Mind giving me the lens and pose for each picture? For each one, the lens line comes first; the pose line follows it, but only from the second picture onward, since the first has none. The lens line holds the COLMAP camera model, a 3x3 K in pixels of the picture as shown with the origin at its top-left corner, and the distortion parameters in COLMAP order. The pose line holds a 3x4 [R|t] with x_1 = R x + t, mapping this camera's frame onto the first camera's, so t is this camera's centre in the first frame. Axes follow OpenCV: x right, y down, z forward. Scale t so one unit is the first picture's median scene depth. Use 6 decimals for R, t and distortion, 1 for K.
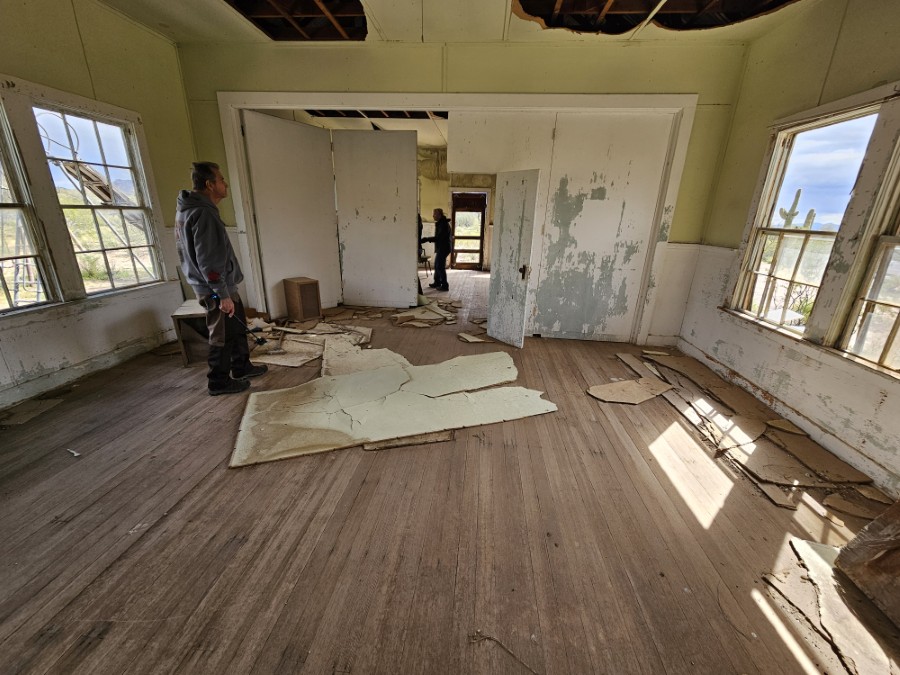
lens RADIAL K [[366.5, 0, 452.6], [0, 366.5, 337.6], [0, 0, 1]] dist [-0.000105, 0.000856]
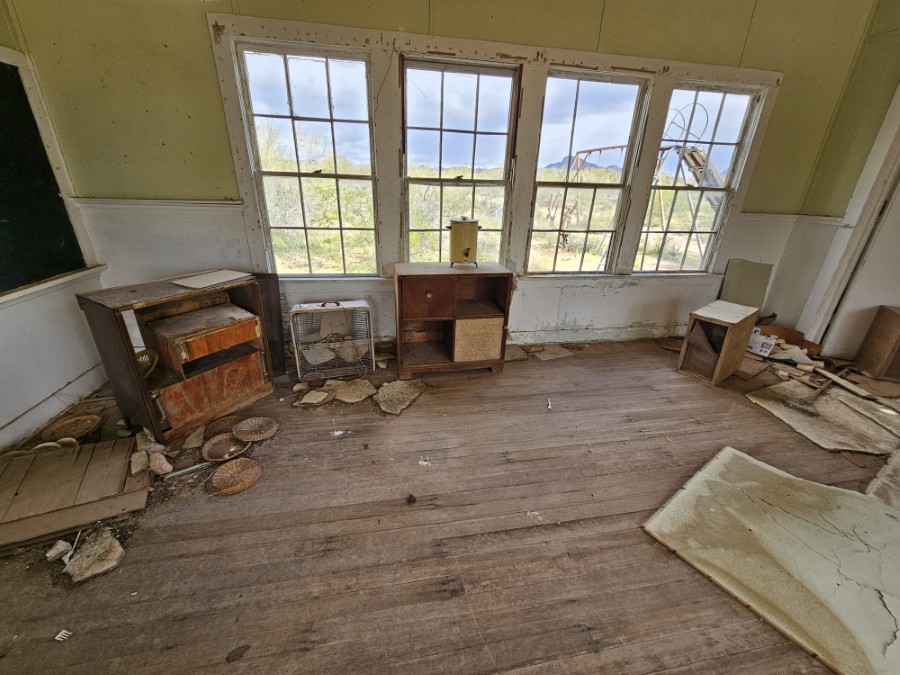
lens RADIAL K [[366.5, 0, 452.6], [0, 366.5, 337.6], [0, 0, 1]] dist [-0.000105, 0.000856]
pose [[0.265698, 0.355928, -0.895946, -0.108976], [-0.330315, 0.906708, 0.262246, -0.047256], [0.905702, 0.226266, 0.358479, 0.178331]]
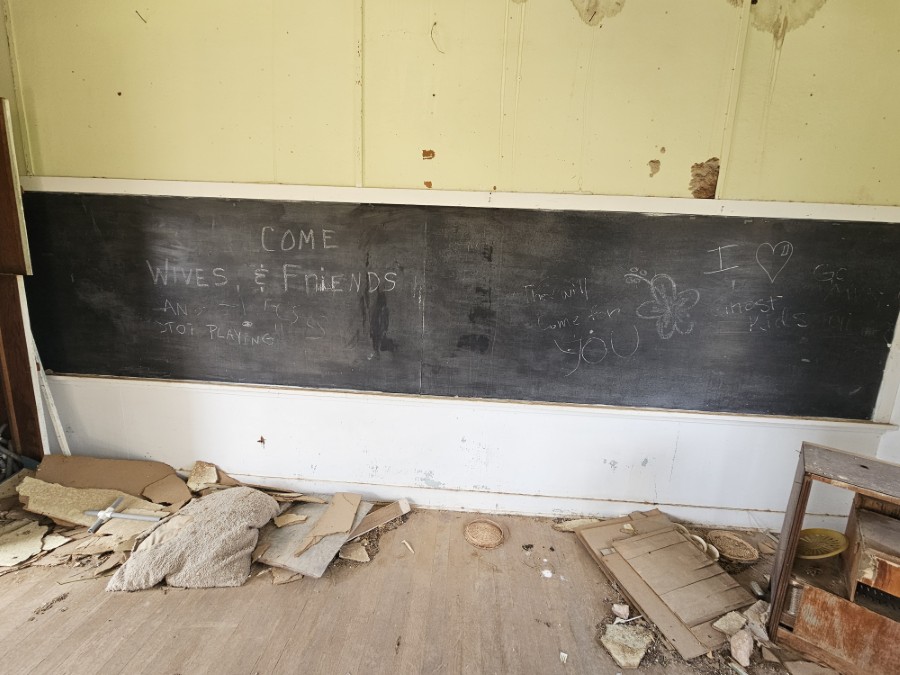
lens RADIAL K [[366.5, 0, 452.6], [0, 366.5, 337.6], [0, 0, 1]] dist [-0.000105, 0.000856]
pose [[-0.996768, -0.065064, -0.047125, -0.244027], [-0.079674, 0.875841, 0.475978, -0.119919], [0.010305, 0.478194, -0.878194, 0.238210]]
